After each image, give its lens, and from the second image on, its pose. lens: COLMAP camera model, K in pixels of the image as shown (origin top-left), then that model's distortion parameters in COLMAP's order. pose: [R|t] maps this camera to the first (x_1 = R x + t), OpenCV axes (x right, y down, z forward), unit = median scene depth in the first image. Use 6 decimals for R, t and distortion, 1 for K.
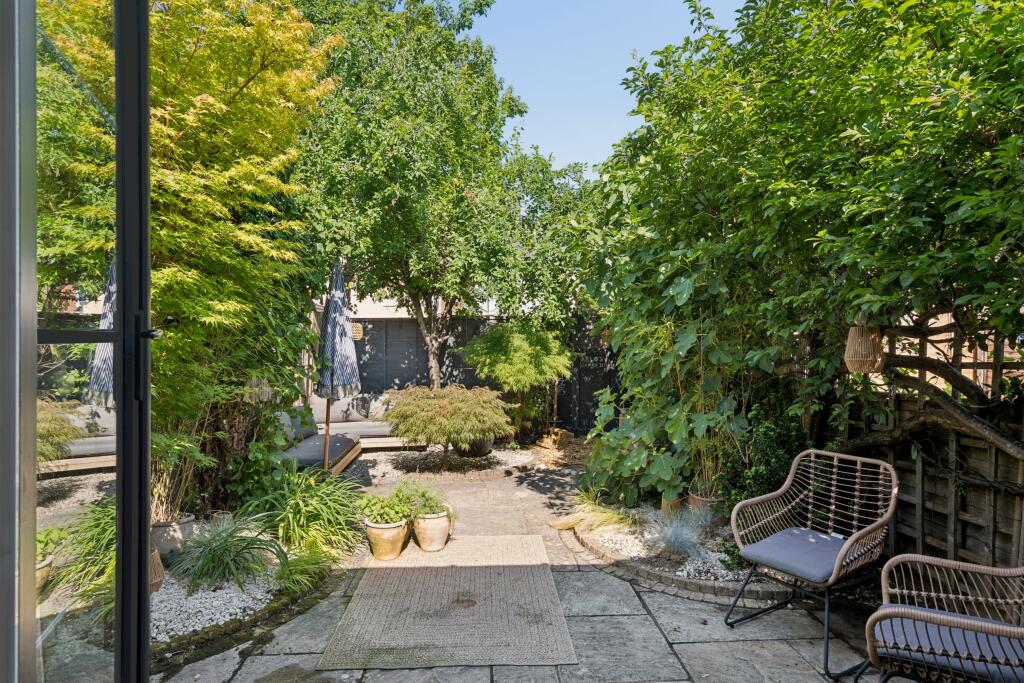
lens RADIAL K [[534.8, 0, 505.3], [0, 534.8, 343.0], [0, 0, 1]] dist [0.000883, 0.000008]
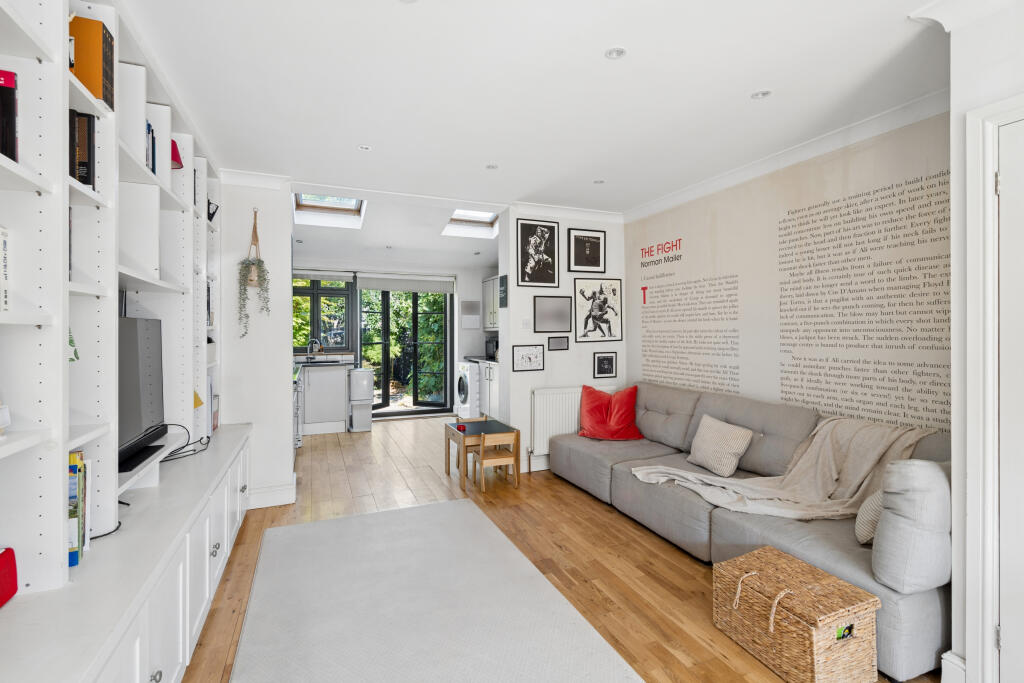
lens RADIAL K [[458.4, 0, 504.7], [0, 458.4, 335.0], [0, 0, 1]] dist [-0.000109, -0.000046]
pose [[0.935446, 0.000588, 0.353469, -0.160444], [0.000217, 0.999997, -0.002237, -0.021780], [-0.353469, 0.002169, 0.935444, -1.034739]]
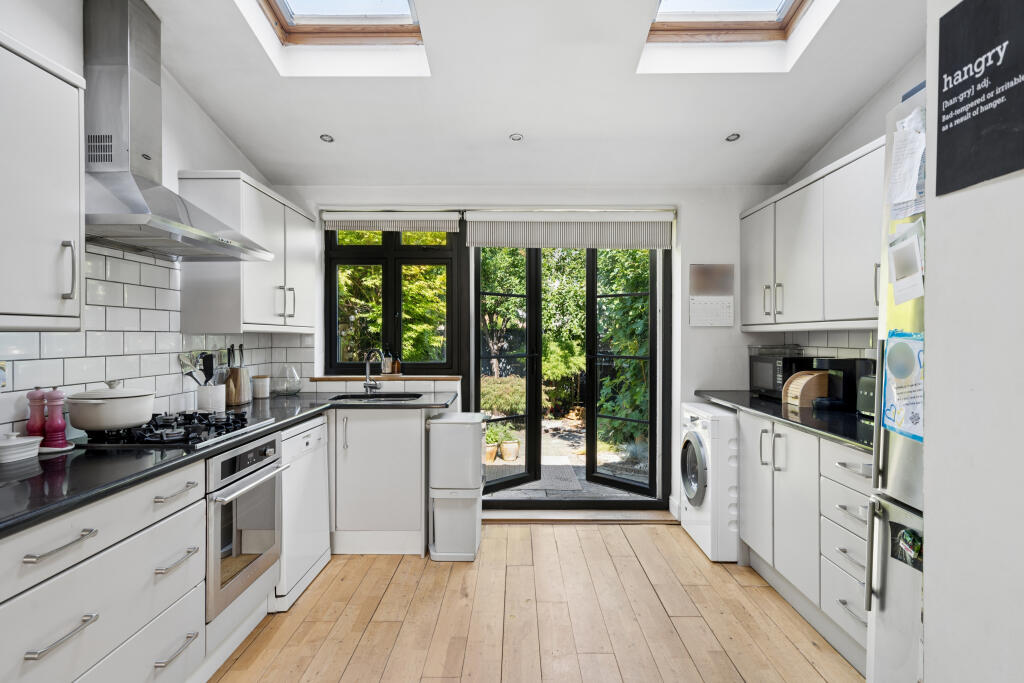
lens RADIAL K [[534.8, 0, 510.9], [0, 534.8, 337.4], [0, 0, 1]] dist [0.000883, 0.000008]
pose [[0.999066, 0.005843, -0.042808, -0.032036], [-0.006001, 0.999976, -0.003543, -0.025054], [0.042786, 0.003796, 0.999077, -0.537802]]
